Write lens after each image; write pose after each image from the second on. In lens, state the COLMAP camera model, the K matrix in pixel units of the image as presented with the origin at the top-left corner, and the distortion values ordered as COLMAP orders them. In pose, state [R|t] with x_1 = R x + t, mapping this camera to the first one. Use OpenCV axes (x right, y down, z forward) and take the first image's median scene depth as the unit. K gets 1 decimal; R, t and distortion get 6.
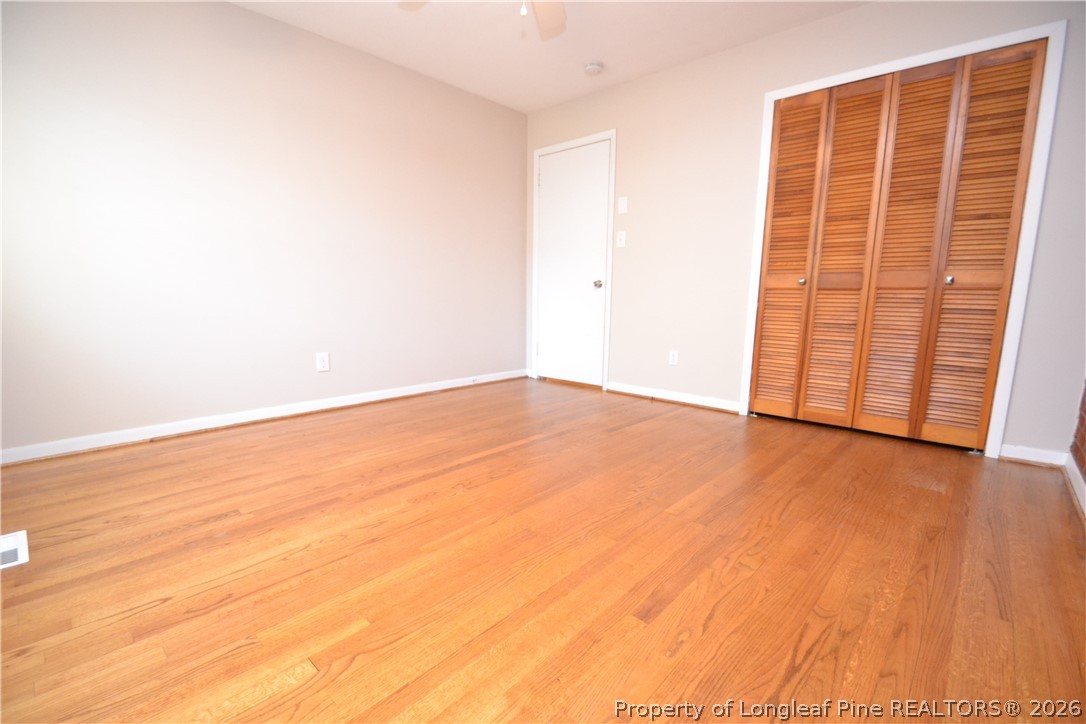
lens RADIAL K [[472.0, 0, 542.5], [0, 472.0, 376.3], [0, 0, 1]] dist [0.008862, -0.015857]
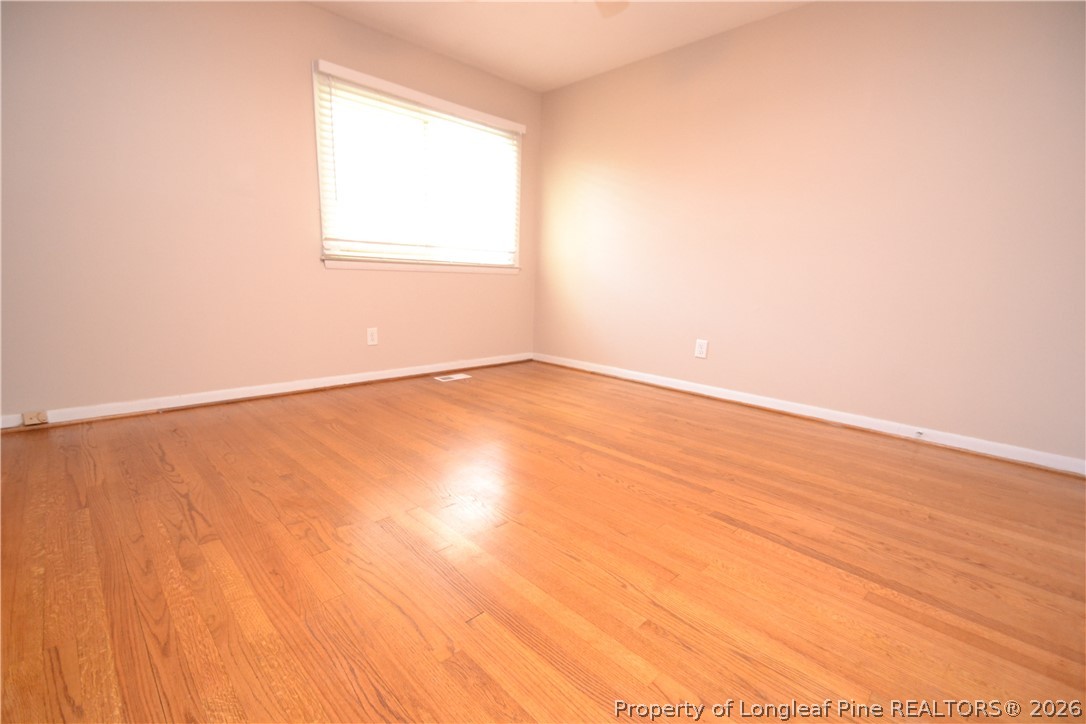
lens RADIAL K [[482.4, 0, 530.7], [0, 482.4, 375.4], [0, 0, 1]] dist [0.012670, -0.016997]
pose [[-0.044255, 0.195825, -0.979640, 0.944266], [-0.206450, 0.957641, 0.200754, -0.168746], [0.977456, 0.211131, -0.001952, 0.966707]]
